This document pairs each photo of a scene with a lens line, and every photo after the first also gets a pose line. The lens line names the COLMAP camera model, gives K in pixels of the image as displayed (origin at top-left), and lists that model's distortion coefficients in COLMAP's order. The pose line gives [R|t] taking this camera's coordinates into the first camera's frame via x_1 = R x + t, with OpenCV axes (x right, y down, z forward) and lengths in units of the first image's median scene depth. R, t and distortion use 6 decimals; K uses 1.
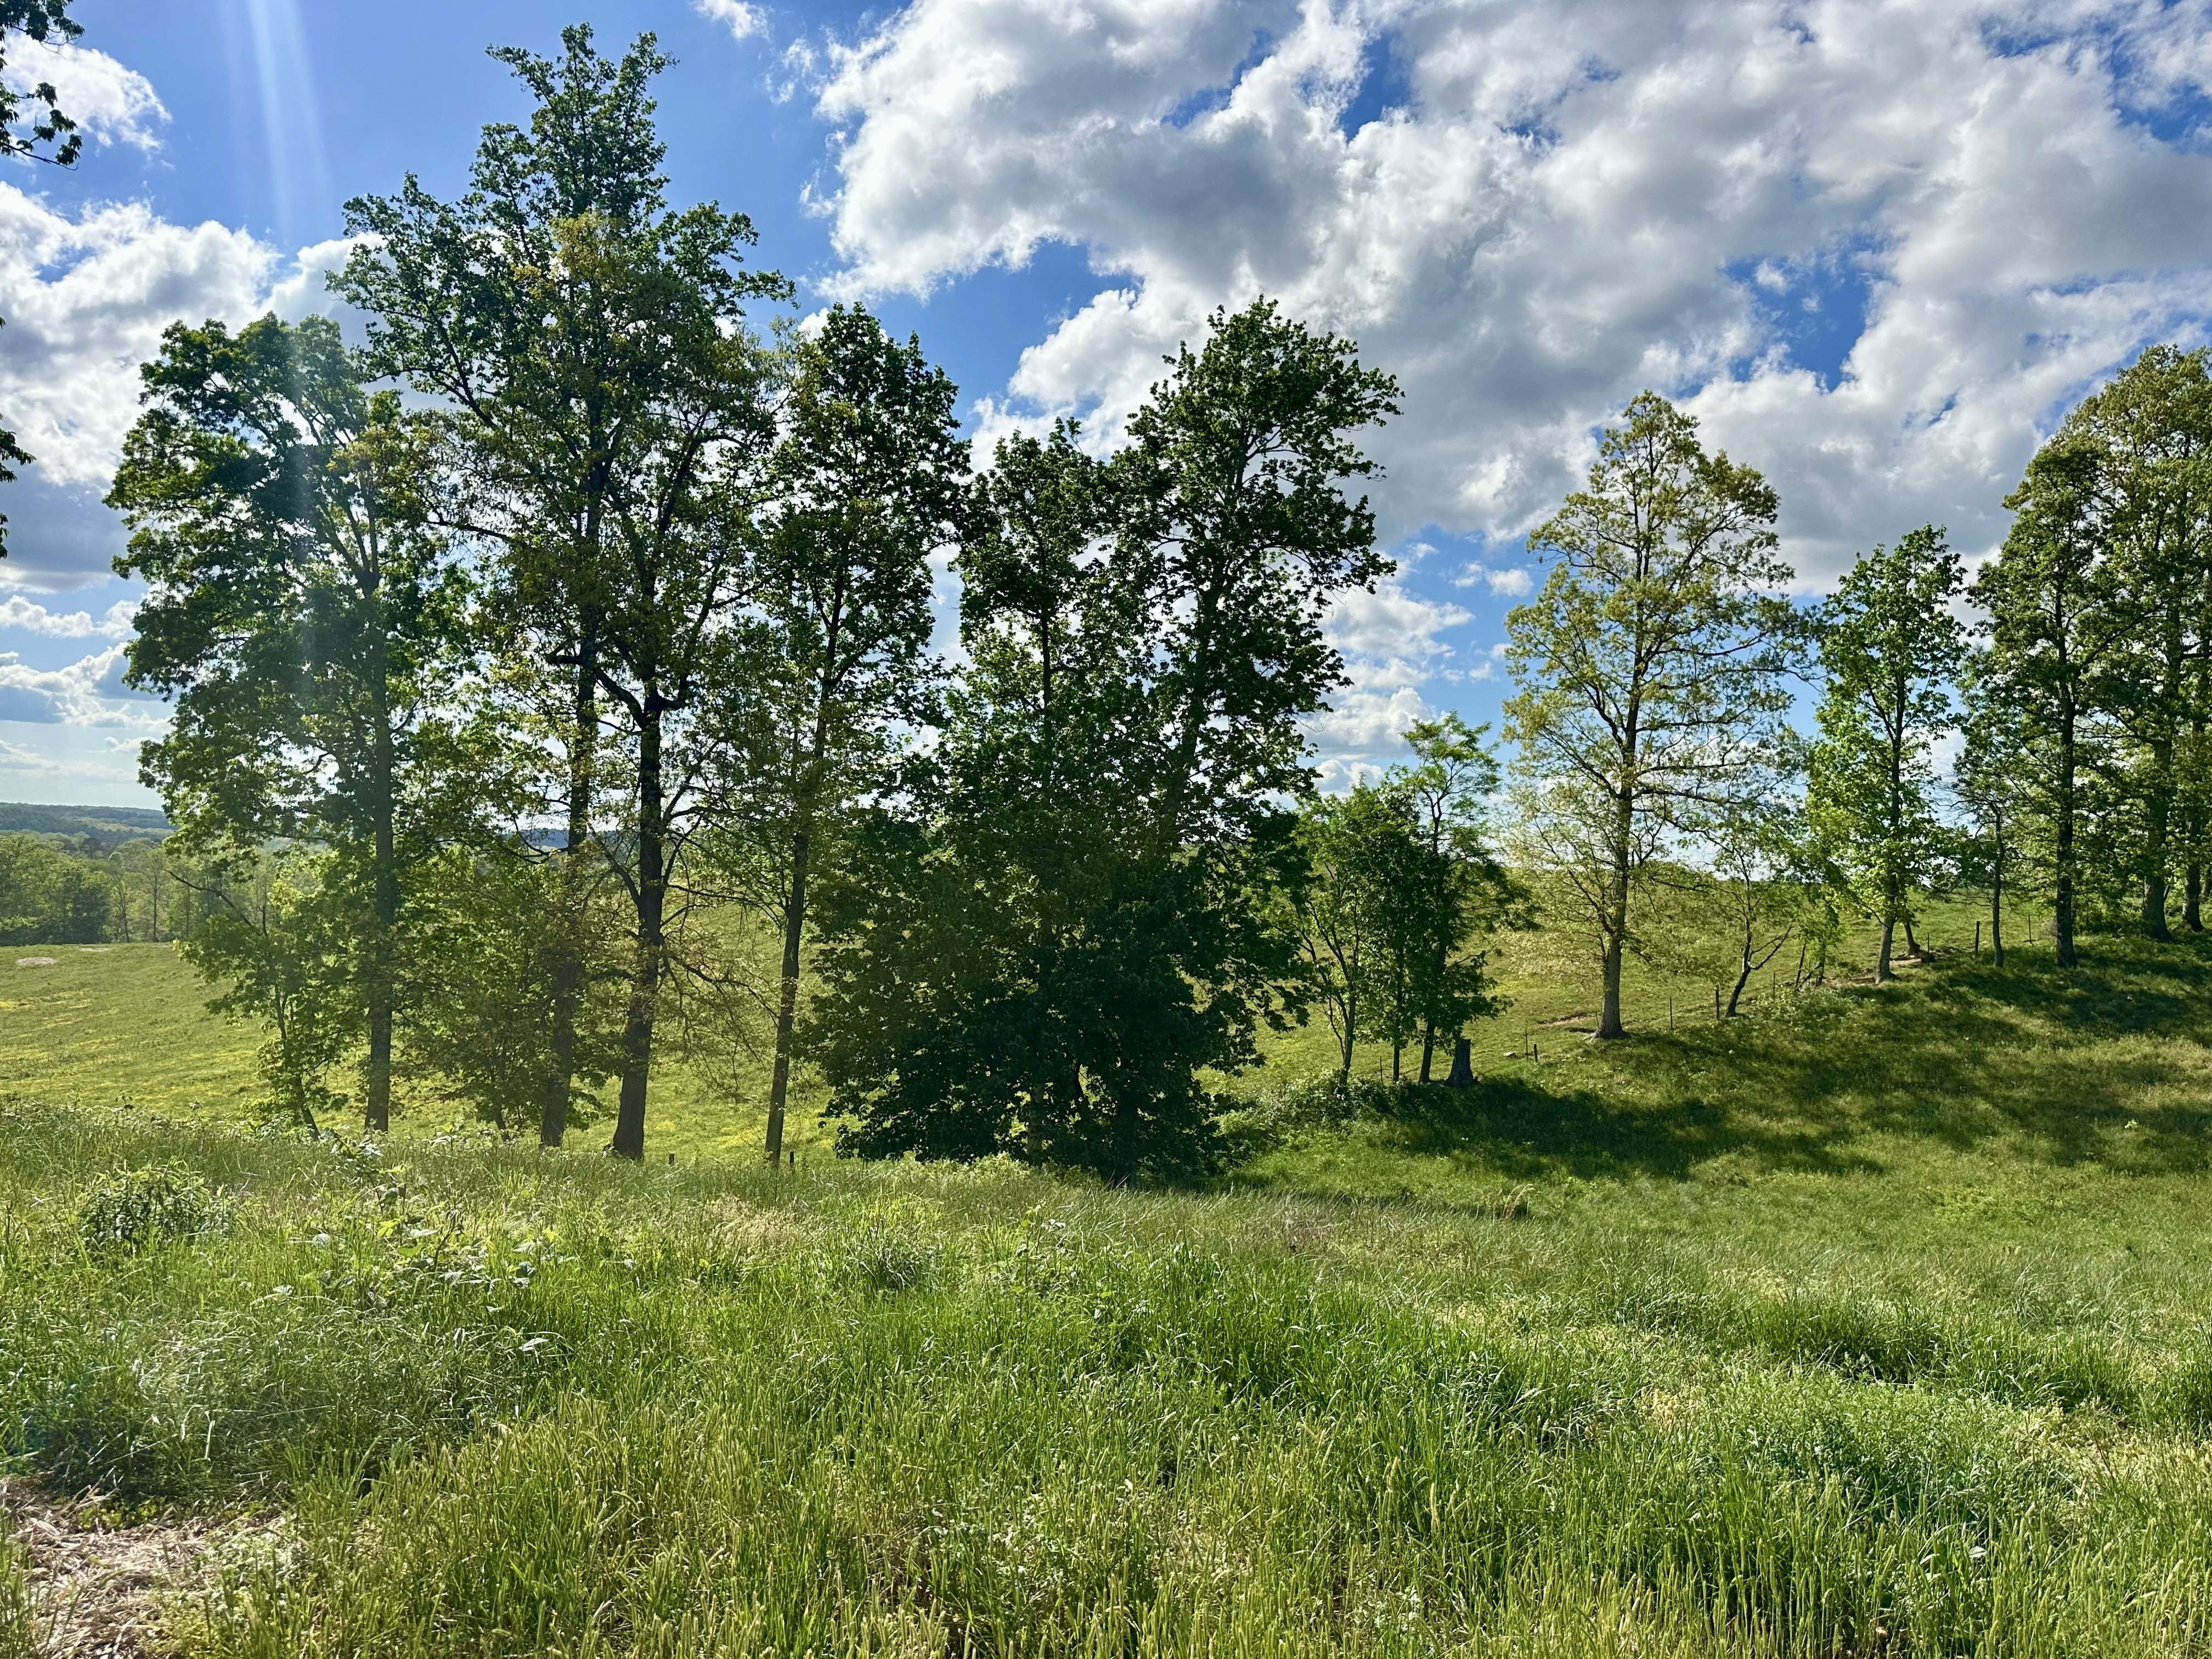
lens RADIAL K [[1525.6, 0, 1103.3], [0, 1525.6, 839.8], [0, 0, 1]] dist [0.036201, -0.058353]
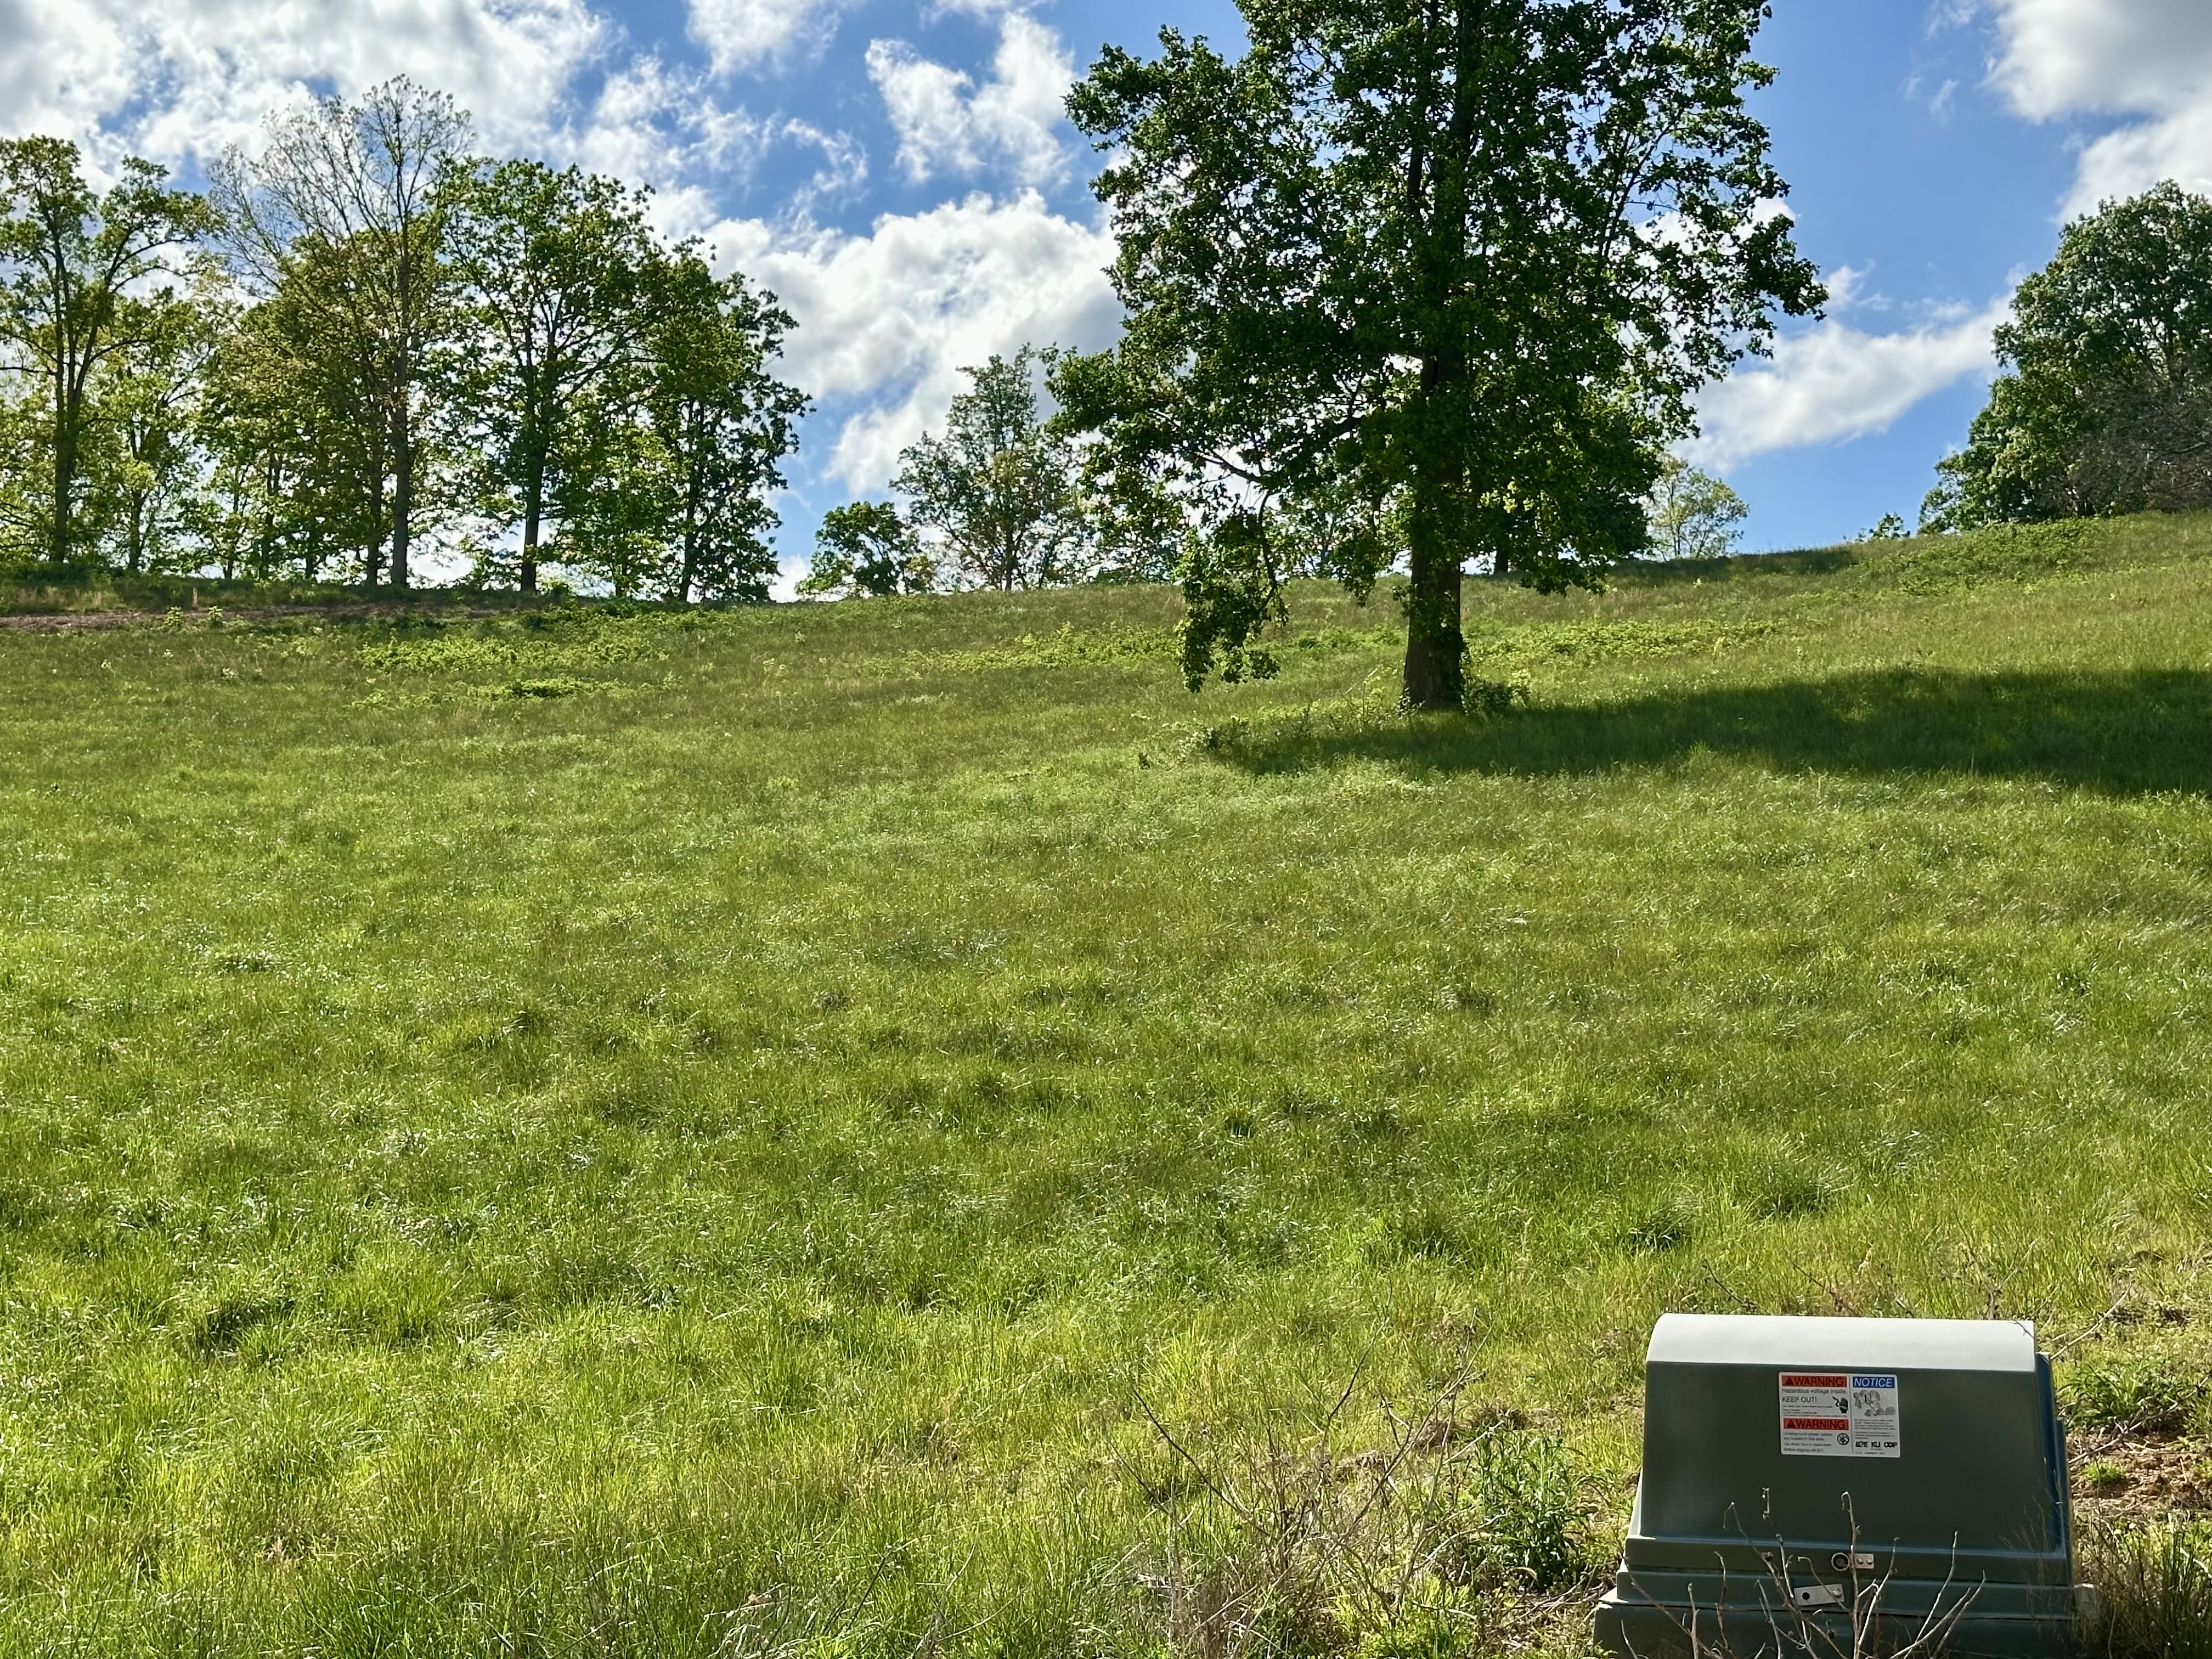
lens RADIAL K [[3206.2, 0, 1097.2], [0, 3206.2, 815.3], [0, 0, 1]] dist [0.160554, 0.000000]
pose [[0.960715, -0.058735, -0.271249, 0.905756], [0.029201, 0.993317, -0.111664, 0.569296], [0.275995, 0.099356, 0.956010, -2.971533]]
